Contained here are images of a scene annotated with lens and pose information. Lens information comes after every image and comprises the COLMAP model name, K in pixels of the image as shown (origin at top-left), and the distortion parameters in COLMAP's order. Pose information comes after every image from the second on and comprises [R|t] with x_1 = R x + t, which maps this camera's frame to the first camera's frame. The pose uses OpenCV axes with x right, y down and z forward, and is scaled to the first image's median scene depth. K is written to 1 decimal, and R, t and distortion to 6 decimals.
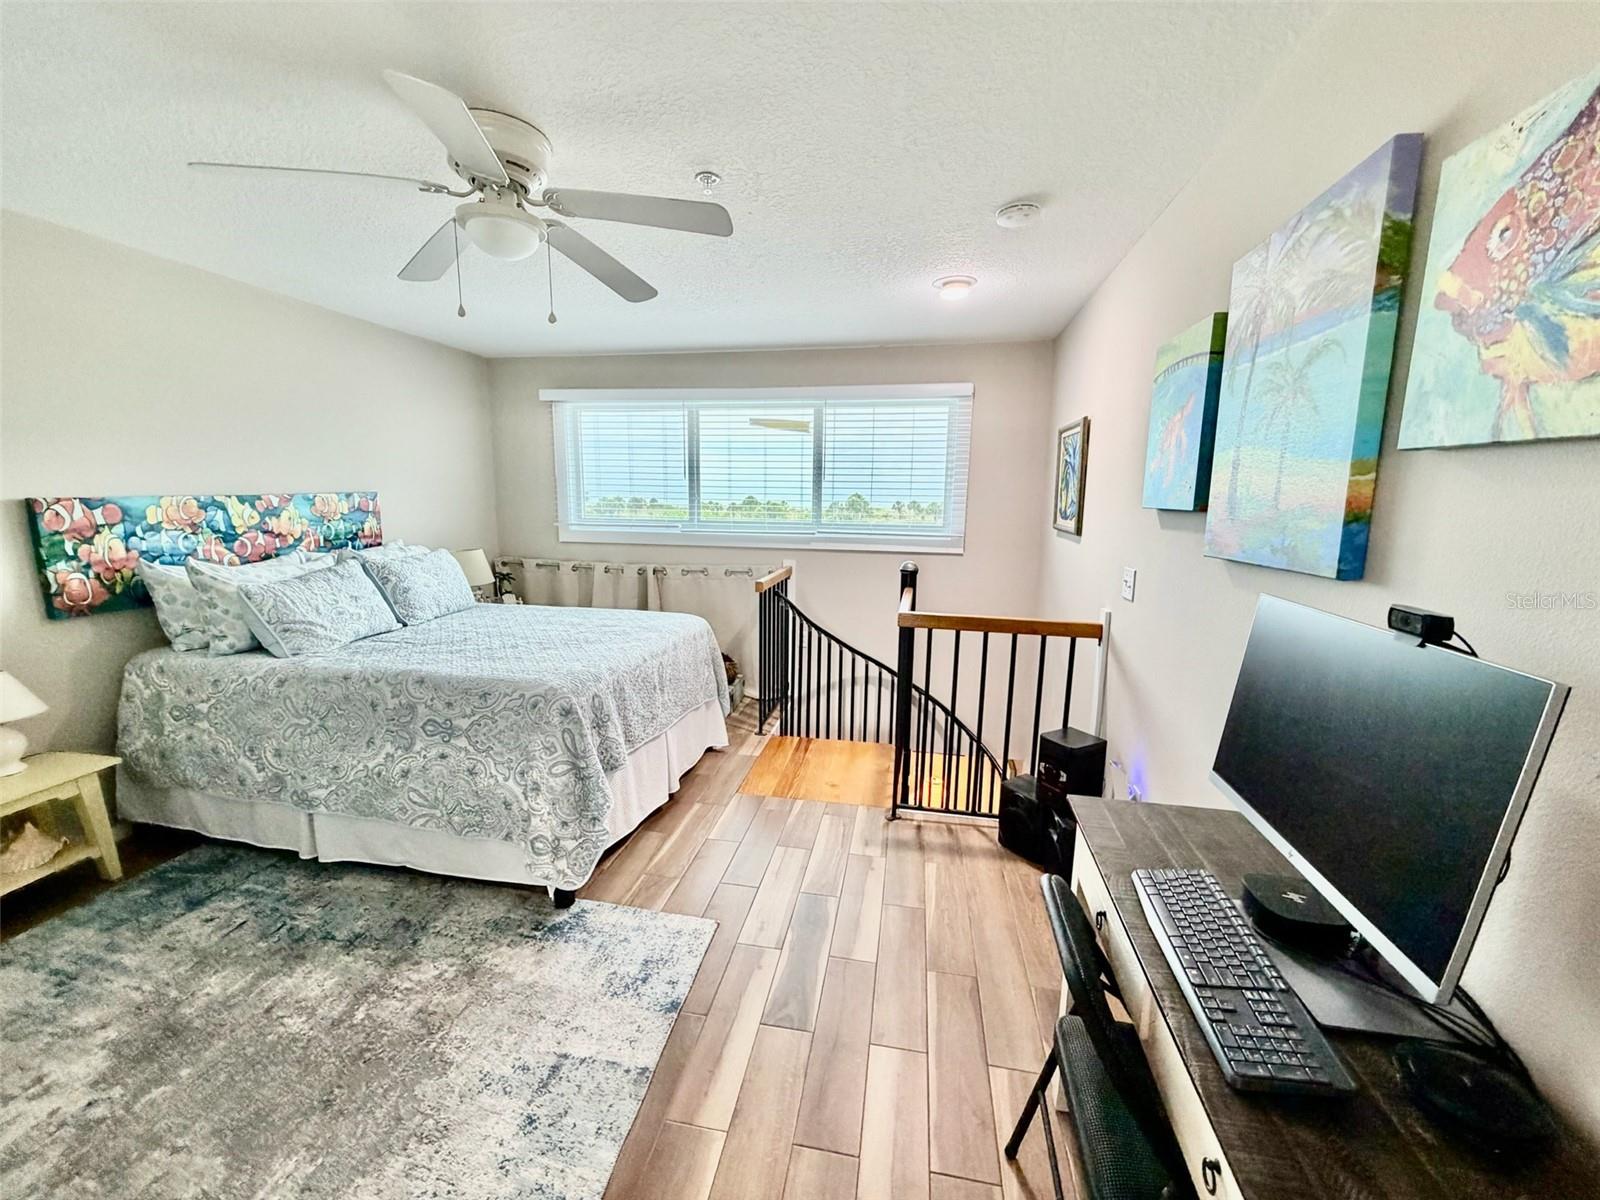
lens RADIAL K [[640.1, 0, 804.1], [0, 640.1, 601.2], [0, 0, 1]] dist [-0.007095, 0.001072]
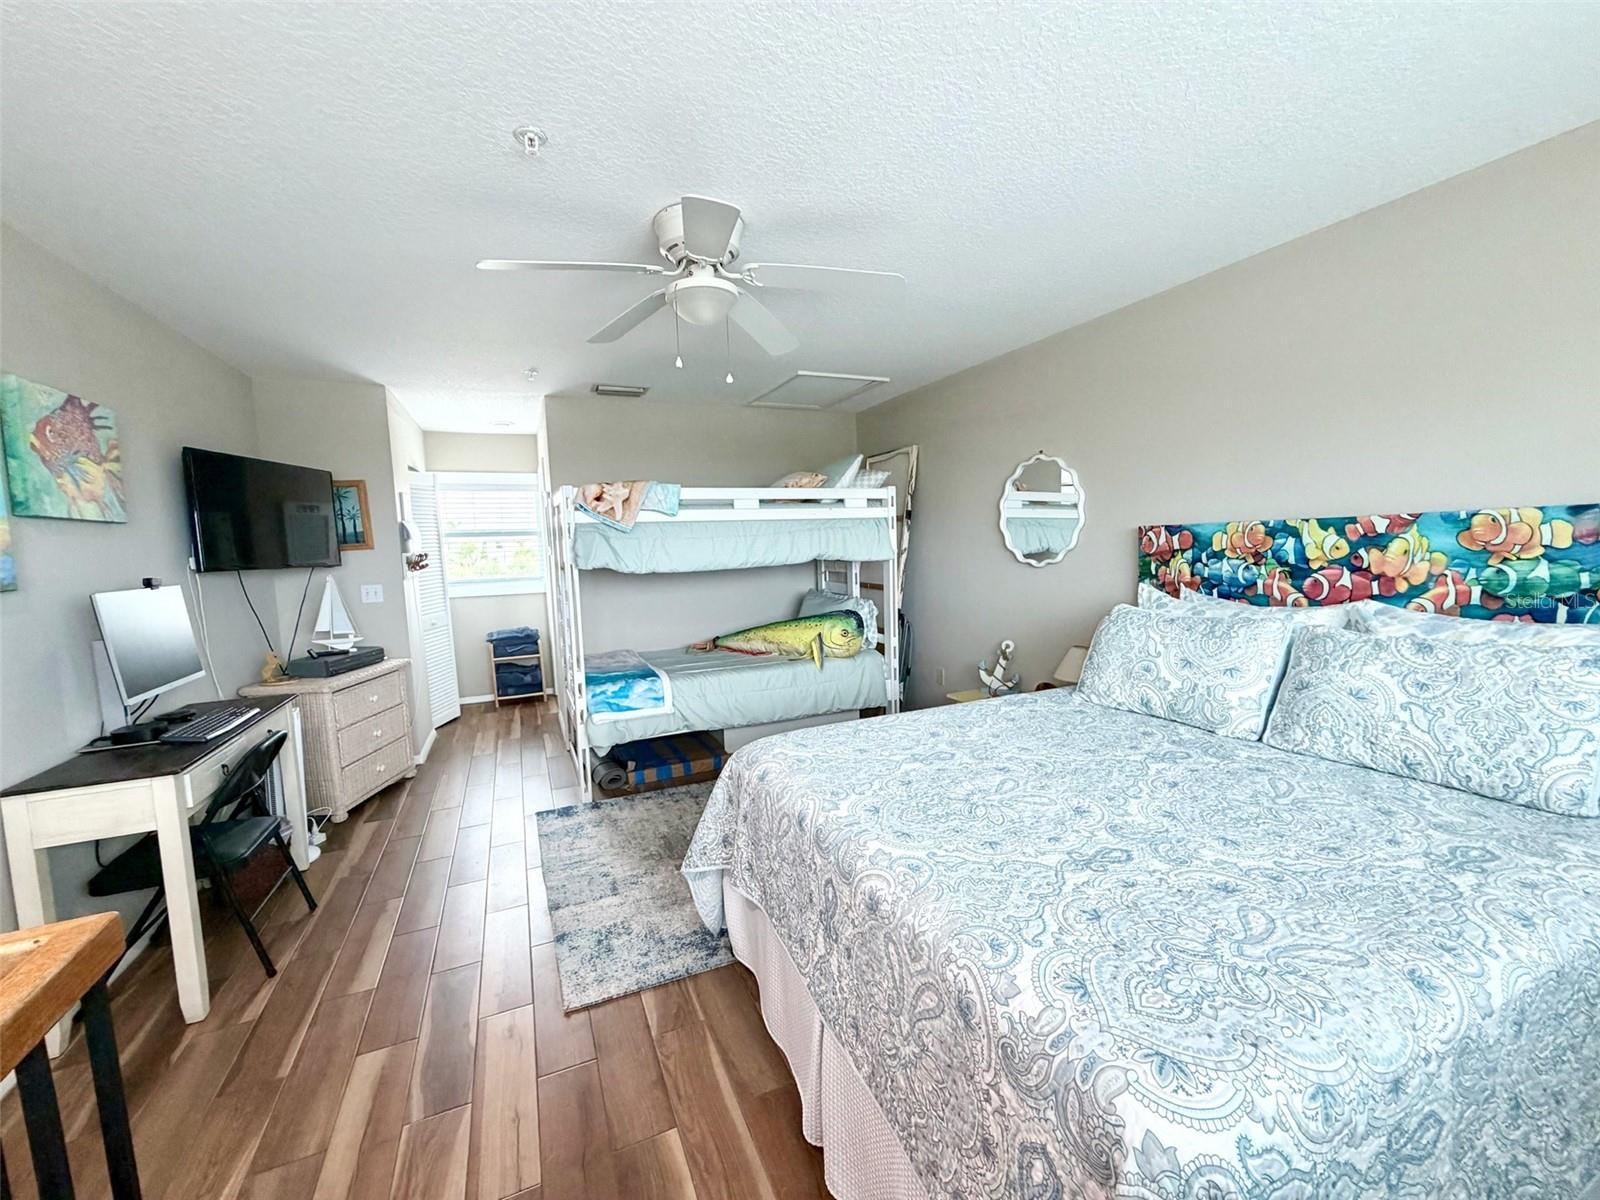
lens RADIAL K [[640.1, 0, 792.5], [0, 640.1, 597.0], [0, 0, 1]] dist [-0.007095, 0.001072]
pose [[-0.829456, 0.063255, -0.554979, 0.049155], [-0.073979, 0.972374, 0.221395, -0.231982], [0.553651, 0.224694, -0.801862, 1.514037]]
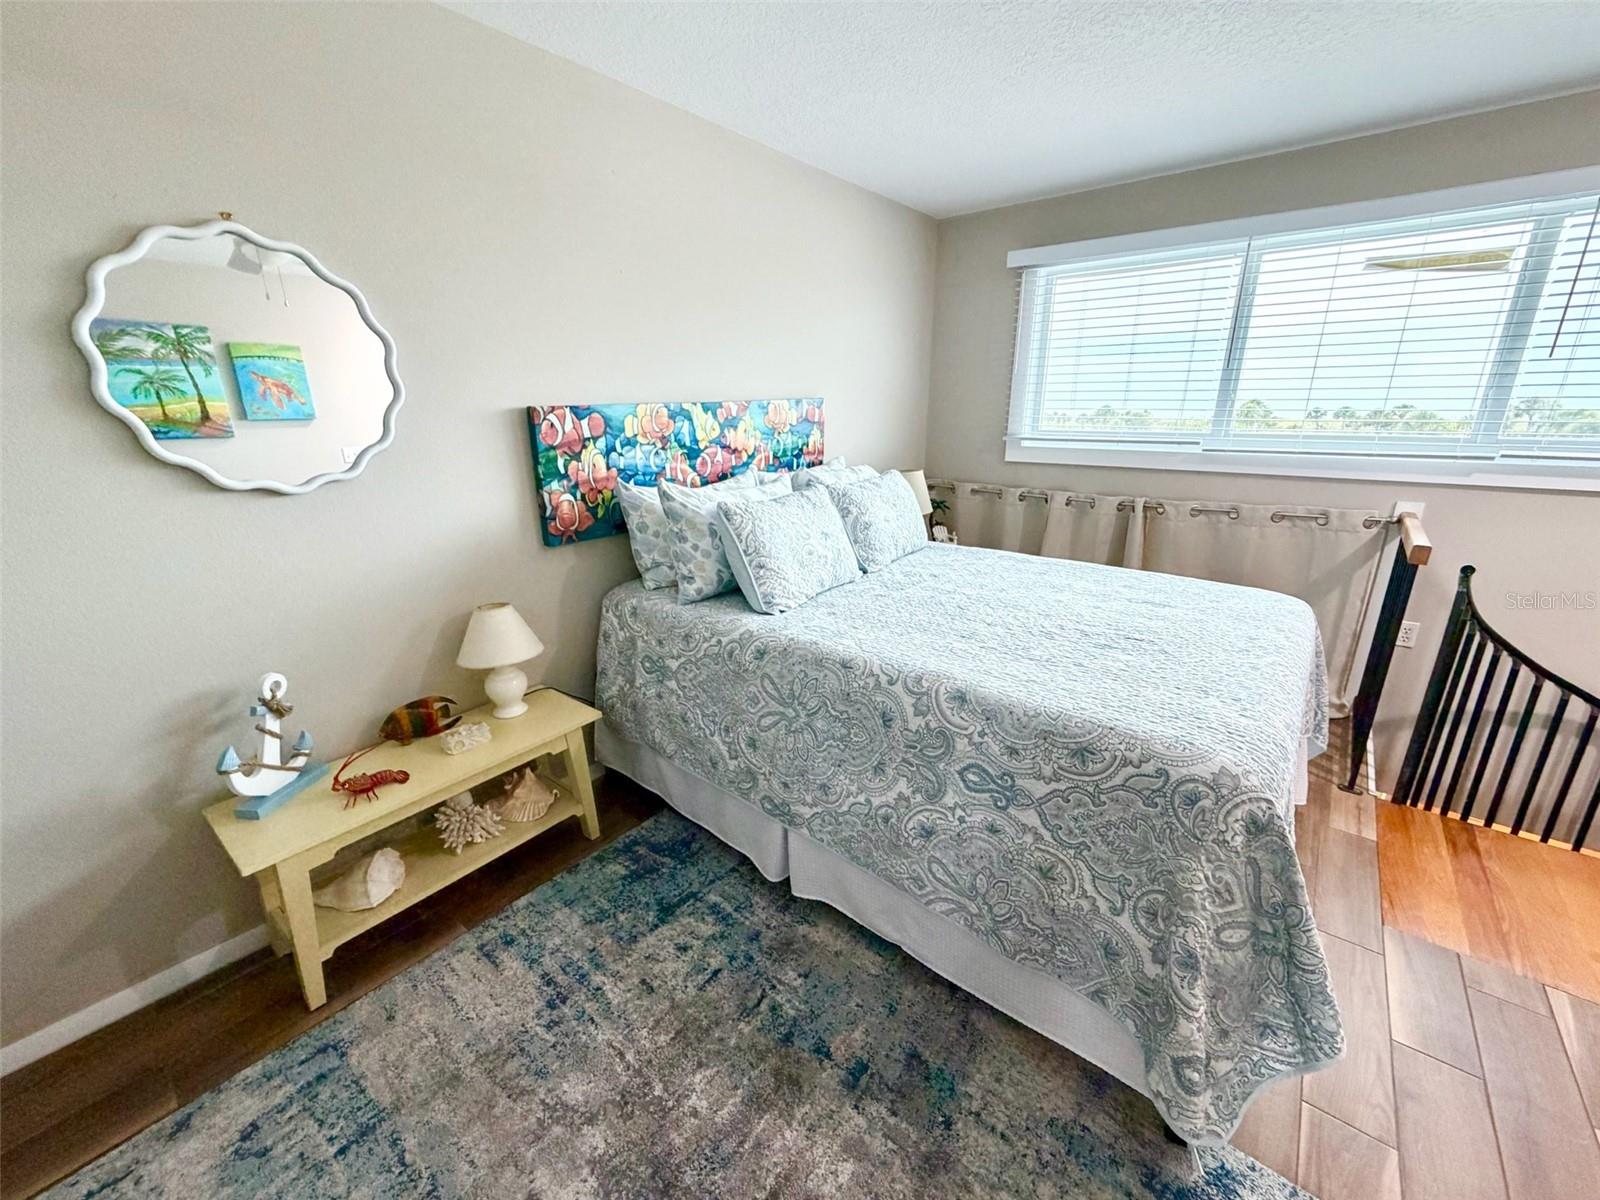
lens RADIAL K [[640.1, 0, 791.8], [0, 640.1, 601.2], [0, 0, 1]] dist [-0.007095, 0.001072]
pose [[0.871725, 0.123751, -0.474110, -0.419919], [-0.060734, 0.987410, 0.146061, -0.044449], [0.486216, -0.098531, 0.868266, 0.355106]]
